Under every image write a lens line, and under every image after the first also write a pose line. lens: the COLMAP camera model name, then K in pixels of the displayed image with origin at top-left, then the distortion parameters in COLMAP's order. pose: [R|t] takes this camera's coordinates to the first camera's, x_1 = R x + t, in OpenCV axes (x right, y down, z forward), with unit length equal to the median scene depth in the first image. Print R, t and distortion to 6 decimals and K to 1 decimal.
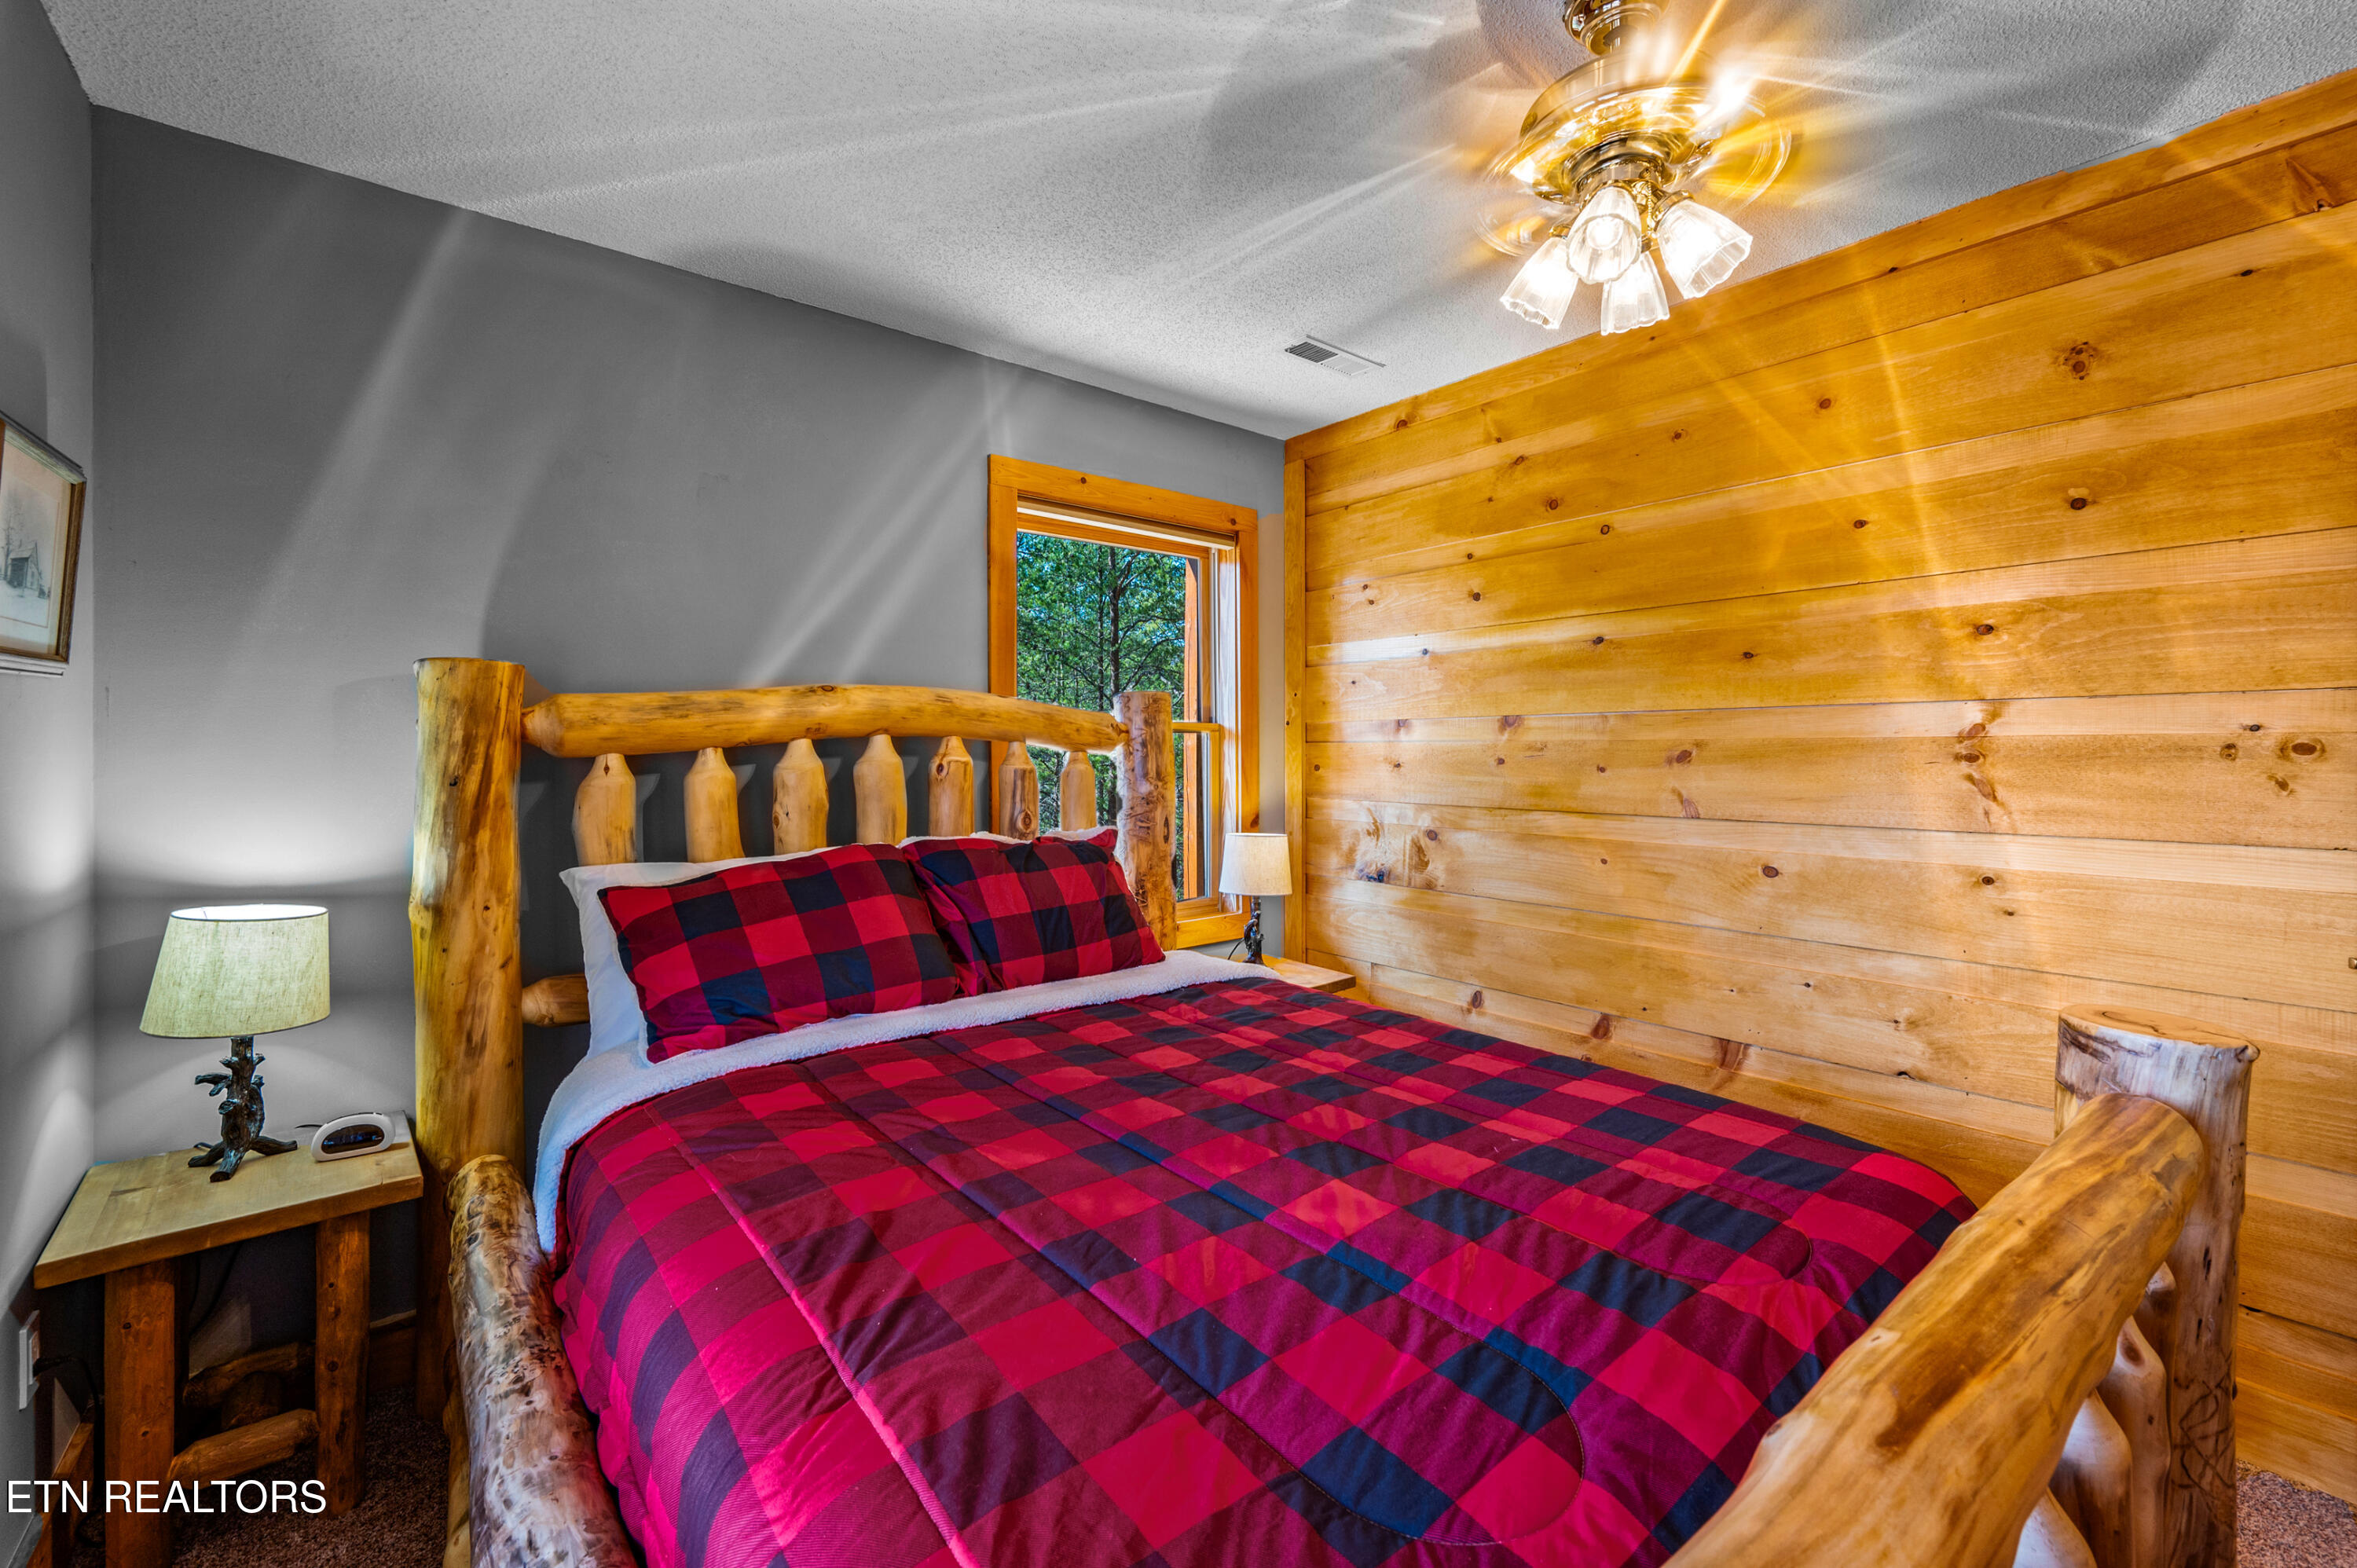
lens RADIAL K [[952.5, 0, 1179.8], [0, 952.5, 754.9], [0, 0, 1]] dist [-0.001070, -0.000092]
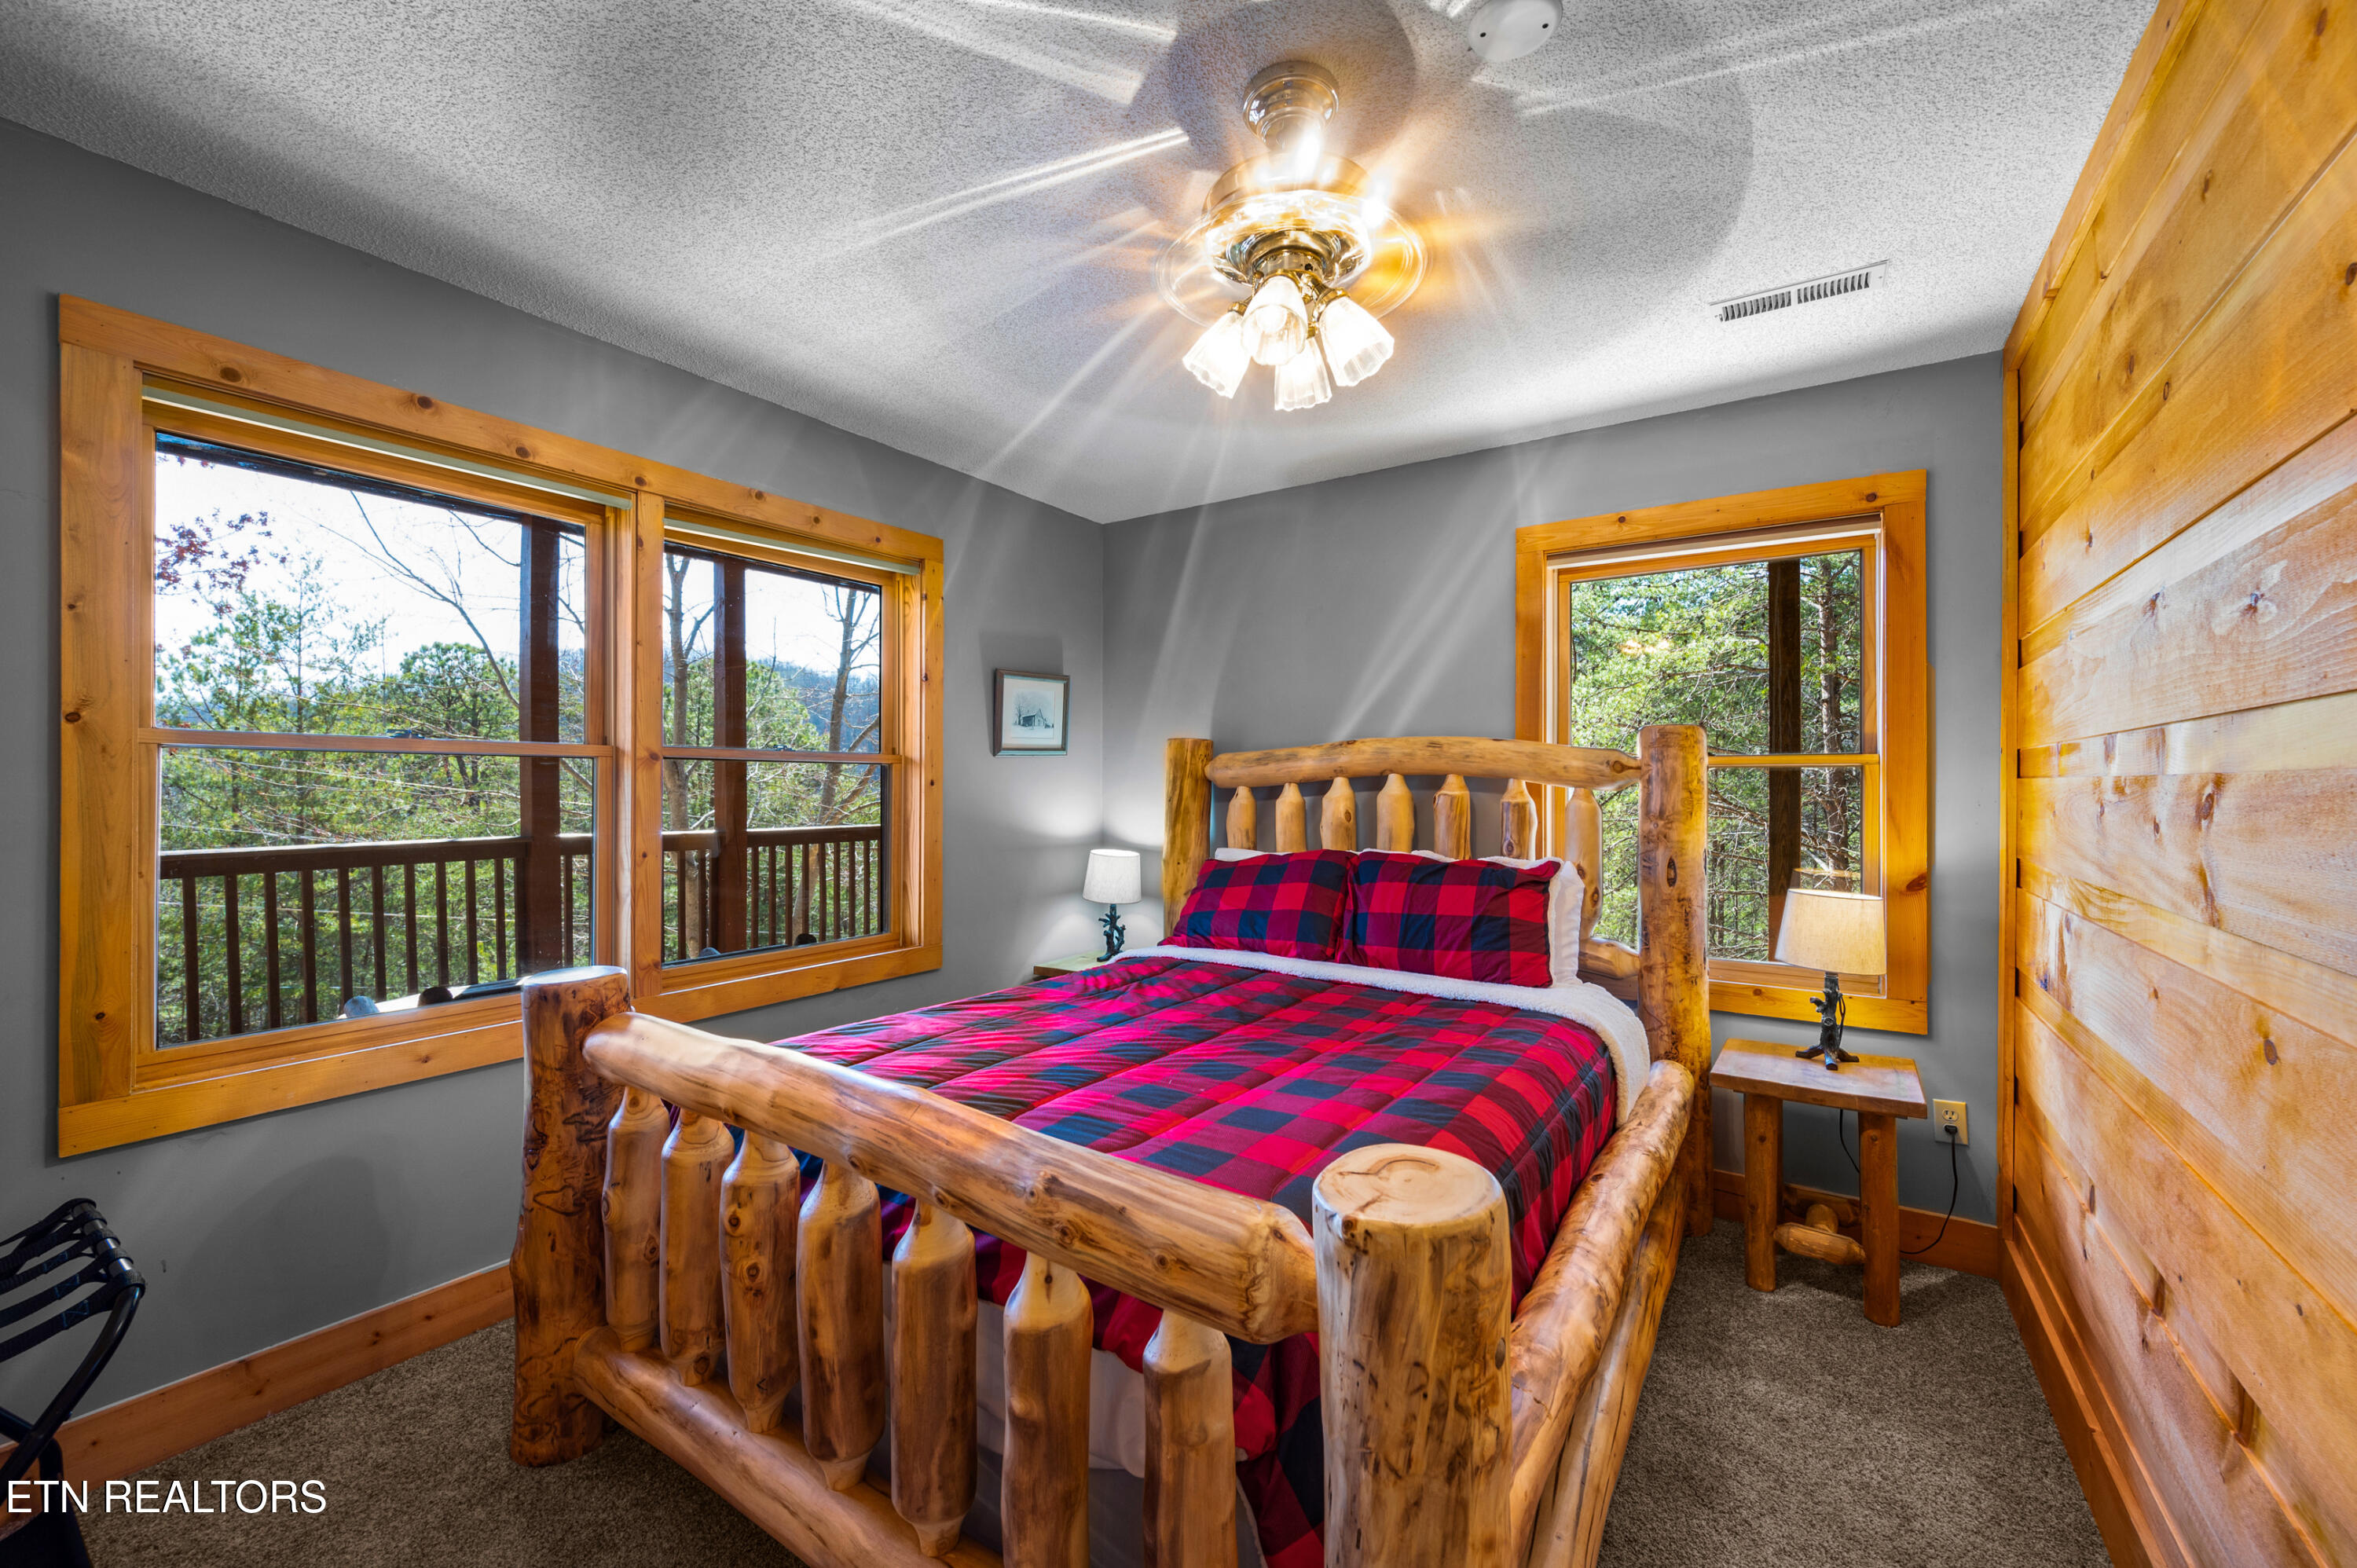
lens RADIAL K [[948.2, 0, 1159.3], [0, 948.2, 784.5], [0, 0, 1]] dist [-0.000045, 0.000101]
pose [[0.288480, 0.012333, -0.957406, 1.017743], [-0.004383, 0.999924, 0.011560, -0.023748], [0.957476, 0.000862, 0.288512, 0.339158]]
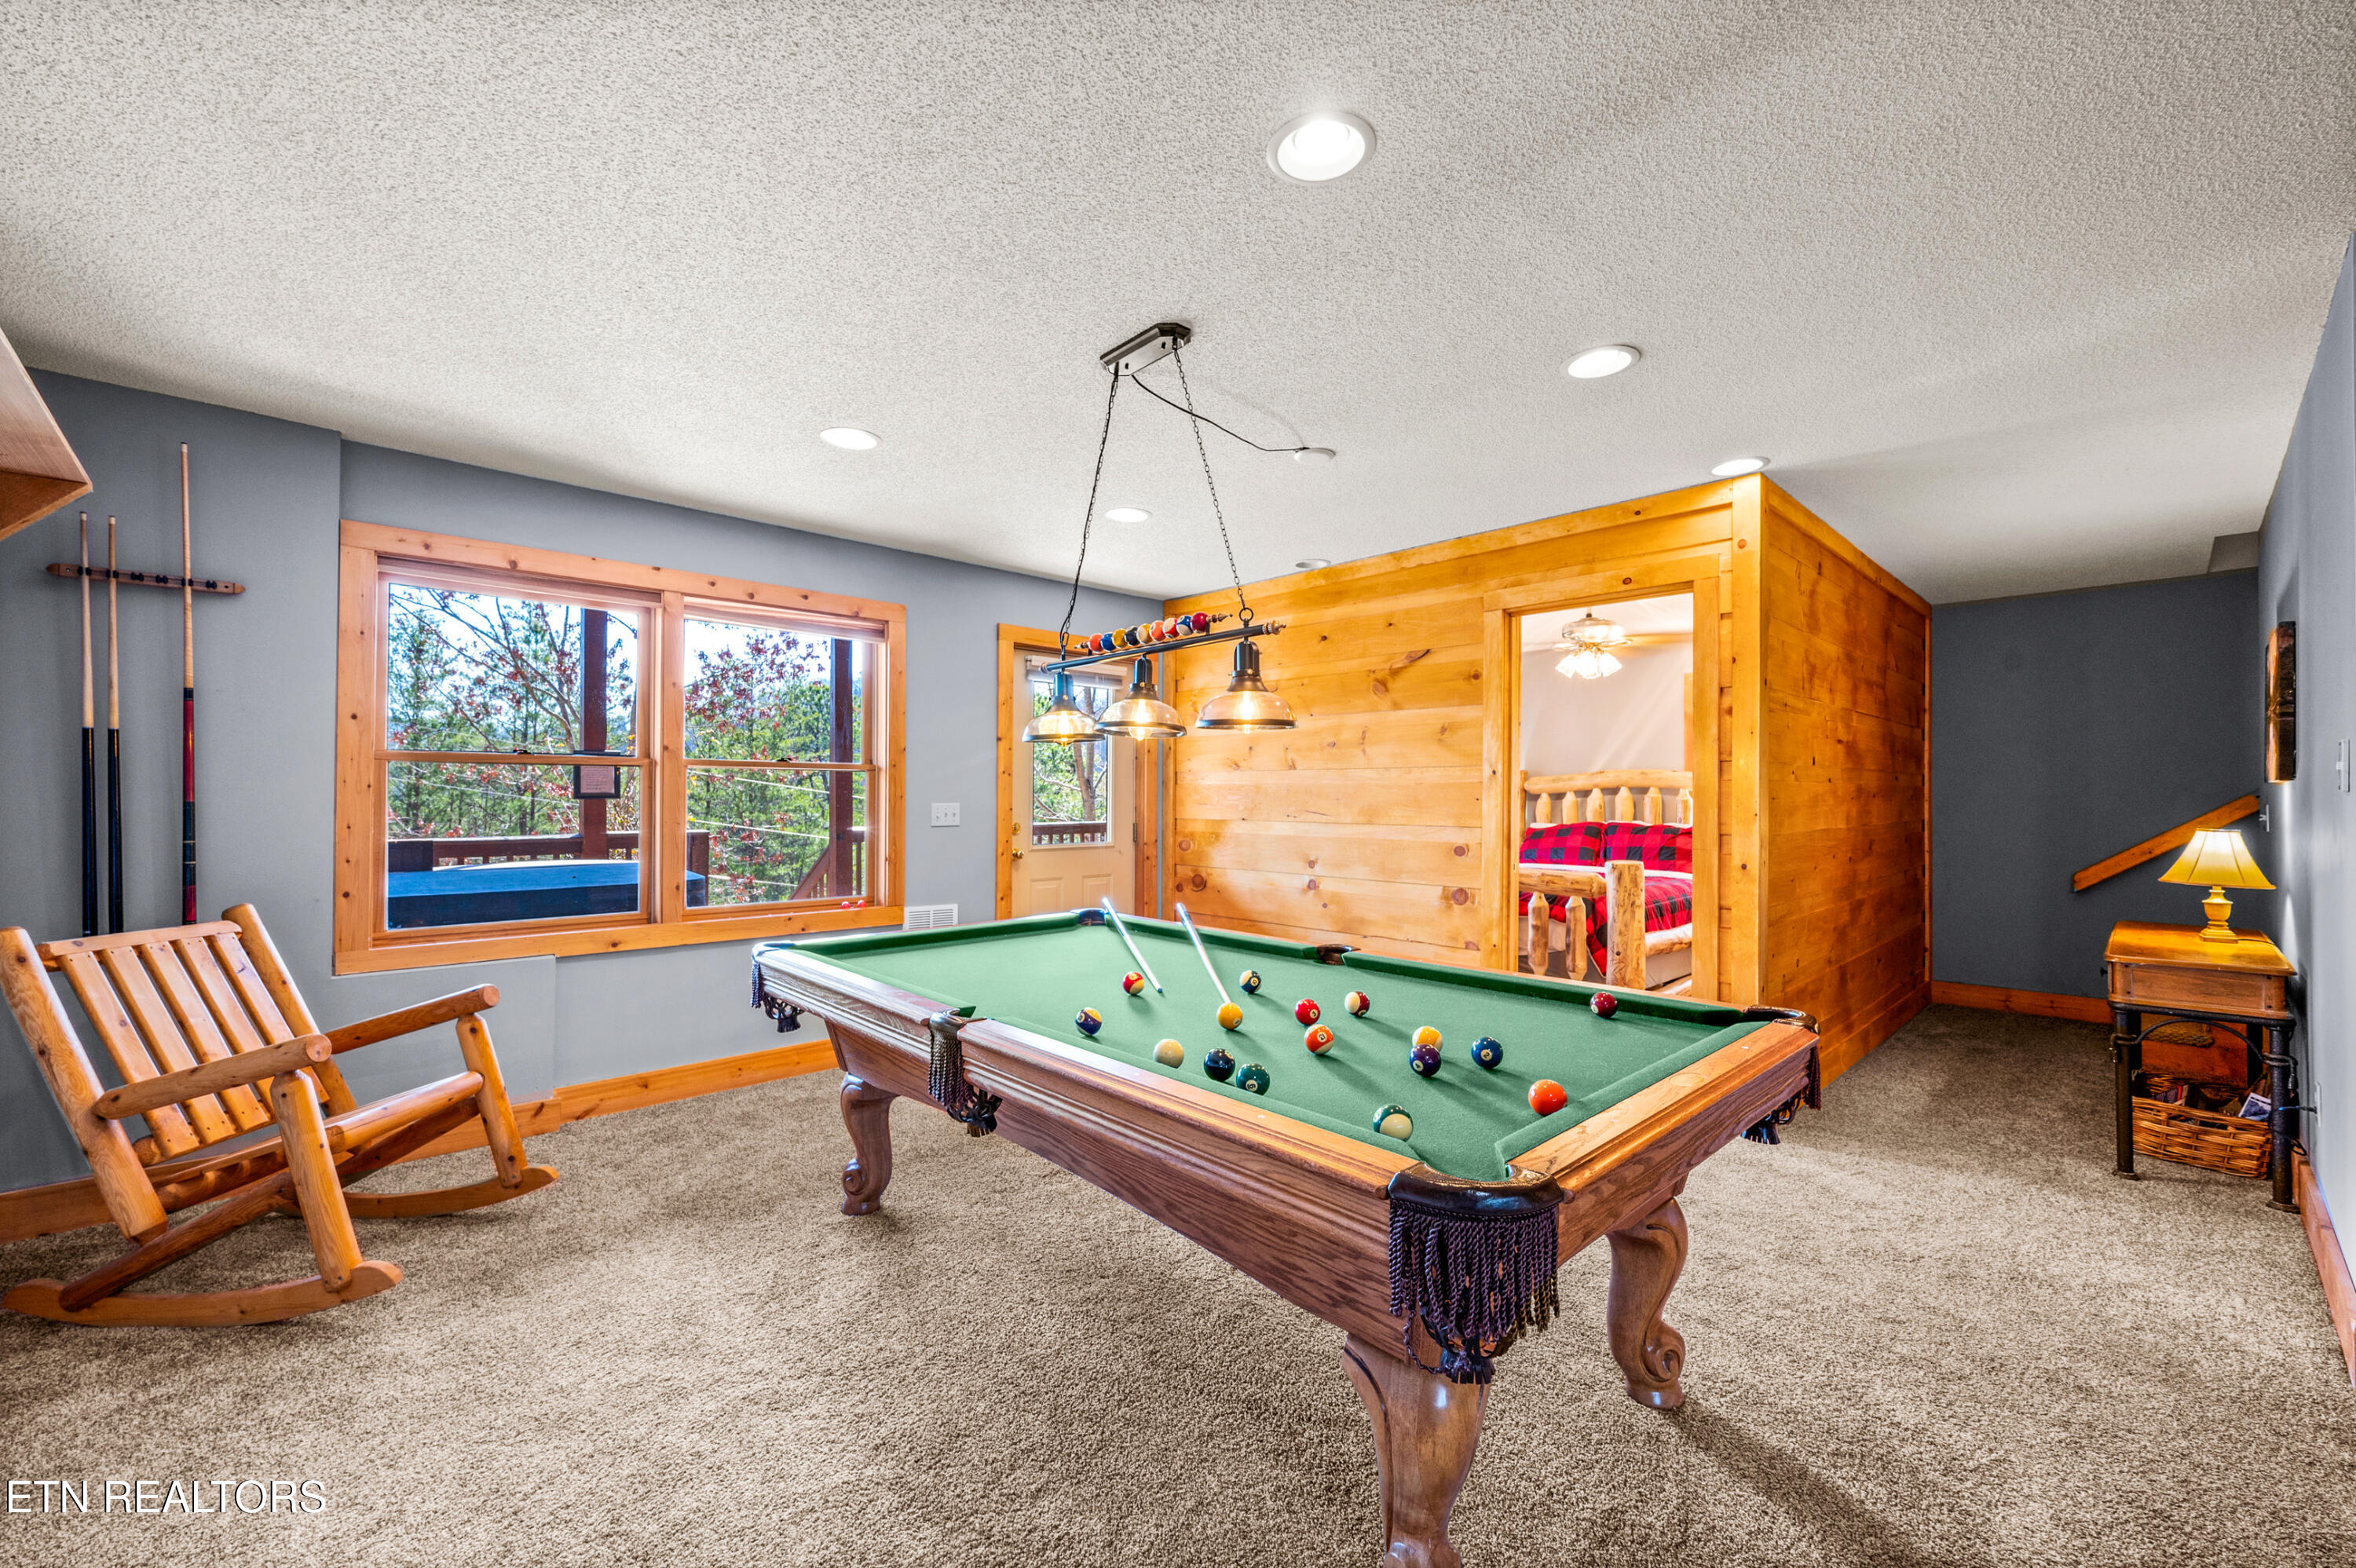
lens RADIAL K [[947.8, 0, 1158.9], [0, 947.8, 784.5], [0, 0, 1]] dist [-0.000045, 0.000101]
pose [[0.074450, -0.003048, -0.997220, 2.841619], [-0.005757, 0.999977, -0.003486, -0.012472], [0.997208, 0.006000, 0.074431, -0.721650]]
